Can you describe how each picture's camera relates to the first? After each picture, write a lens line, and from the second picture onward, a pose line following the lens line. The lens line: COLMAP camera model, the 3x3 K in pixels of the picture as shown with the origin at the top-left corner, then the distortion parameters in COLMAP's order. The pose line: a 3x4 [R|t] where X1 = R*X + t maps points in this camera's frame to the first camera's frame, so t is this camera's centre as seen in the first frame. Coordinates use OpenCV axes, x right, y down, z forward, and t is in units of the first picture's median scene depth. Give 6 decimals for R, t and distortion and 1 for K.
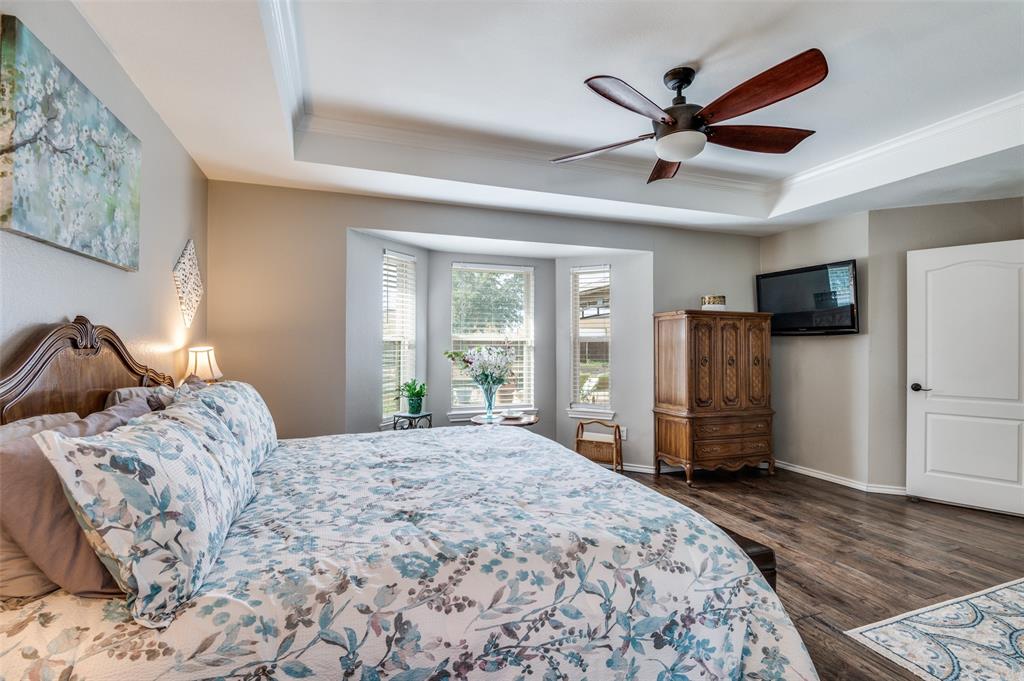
lens RADIAL K [[478.7, 0, 506.4], [0, 478.7, 343.5], [0, 0, 1]] dist [-0.017679, -0.002802]
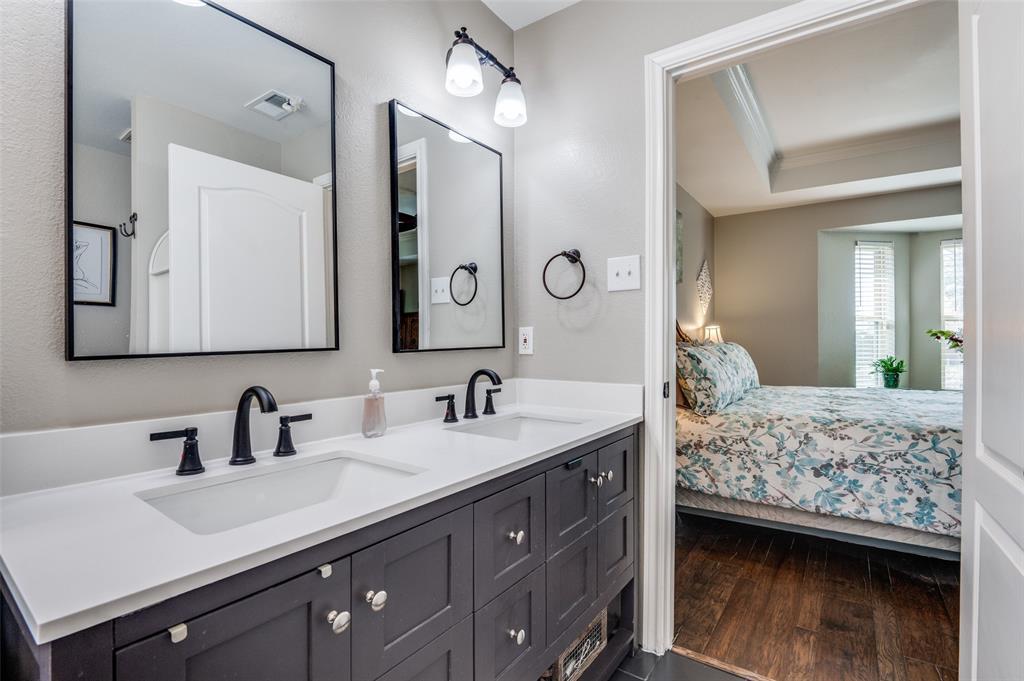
lens RADIAL K [[478.7, 0, 508.6], [0, 478.7, 335.9], [0, 0, 1]] dist [-0.017679, -0.002802]
pose [[0.574551, -0.011882, -0.818383, 0.702306], [0.001250, 0.999906, -0.013639, 0.156480], [0.818468, 0.006813, 0.574512, -1.223938]]
